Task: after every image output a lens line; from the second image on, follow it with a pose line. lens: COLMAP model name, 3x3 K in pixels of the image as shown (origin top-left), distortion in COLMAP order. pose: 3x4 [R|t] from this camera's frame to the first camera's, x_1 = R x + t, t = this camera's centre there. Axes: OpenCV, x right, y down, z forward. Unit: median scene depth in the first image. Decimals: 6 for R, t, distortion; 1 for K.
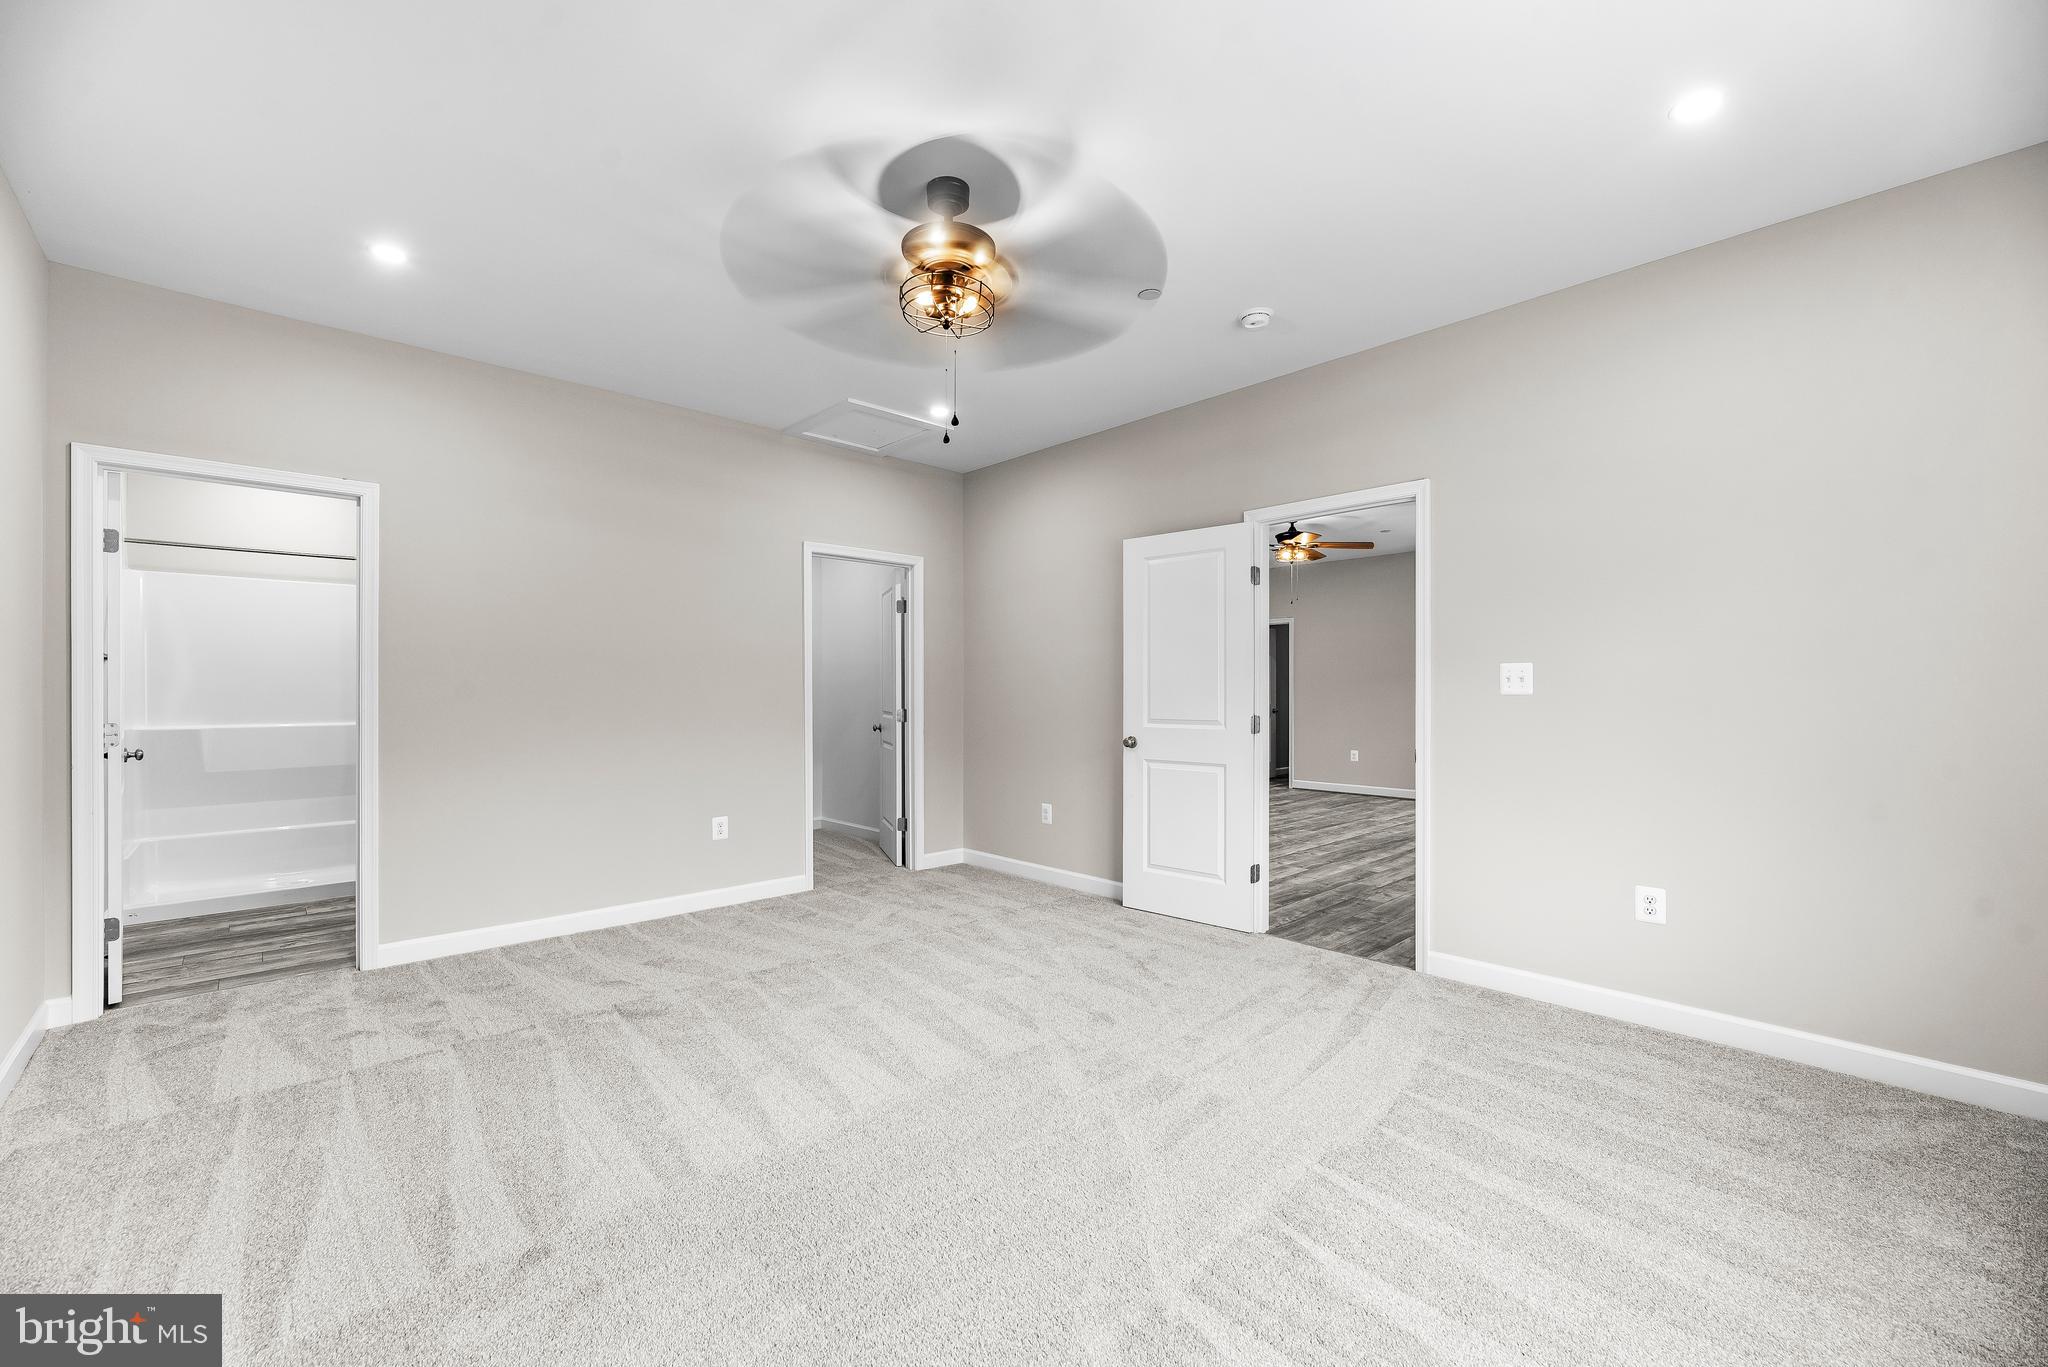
lens RADIAL K [[835.1, 0, 1017.2], [0, 835.1, 696.5], [0, 0, 1]] dist [-0.001882, -0.000340]
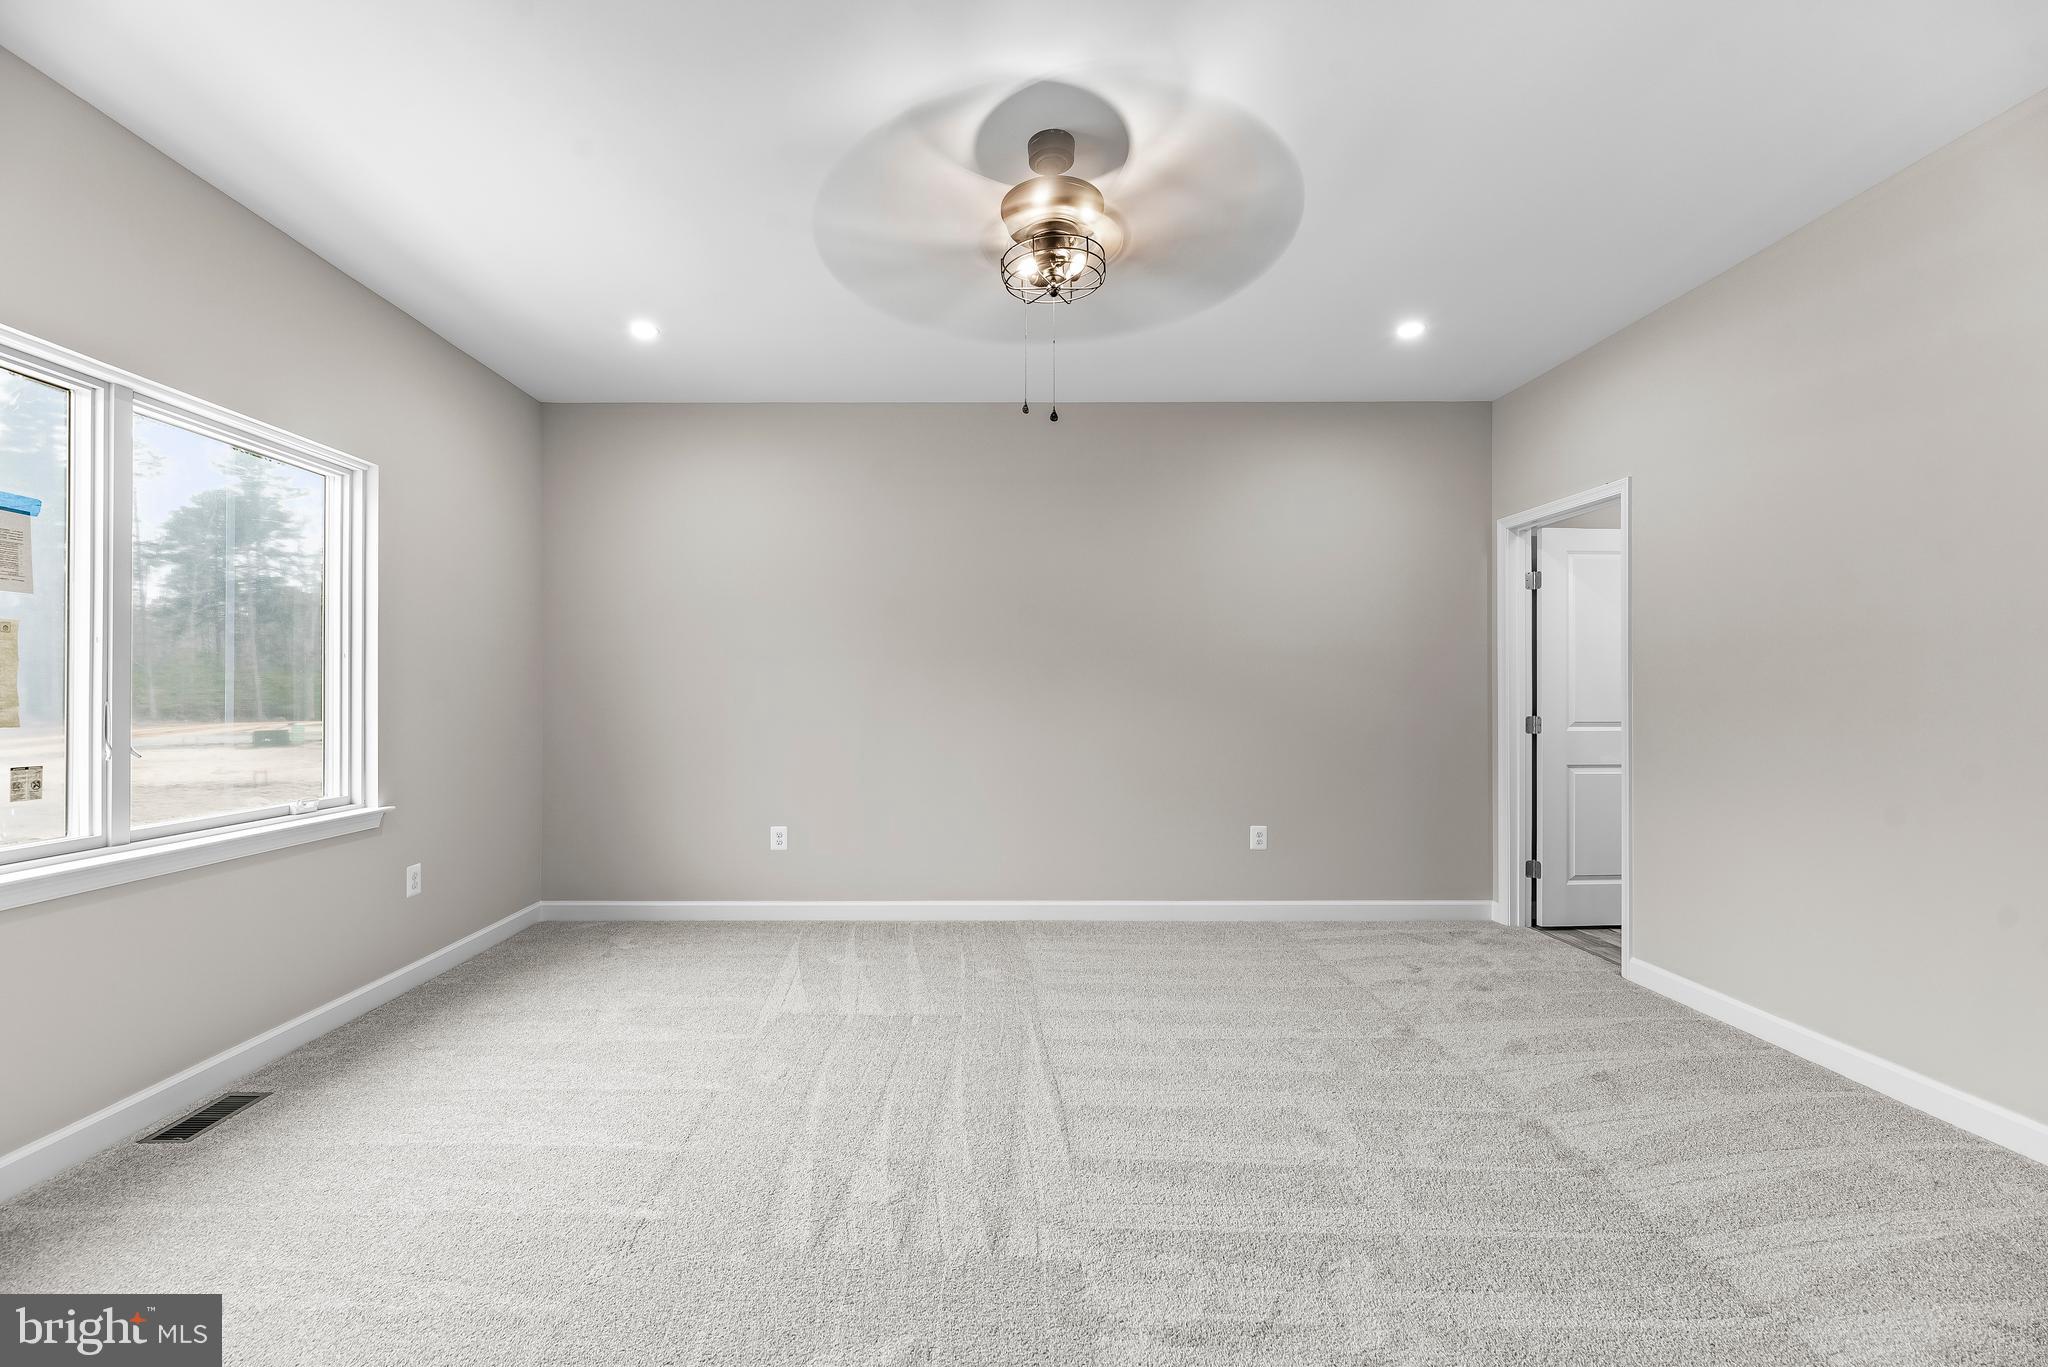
lens RADIAL K [[833.0, 0, 1014.6], [0, 833.0, 700.6], [0, 0, 1]] dist [-0.002765, -0.000344]
pose [[-0.678087, 0.001656, -0.734980, 0.534361], [0.000012, 0.999997, 0.002242, -0.005013], [0.734982, 0.001511, -0.678085, 1.376583]]
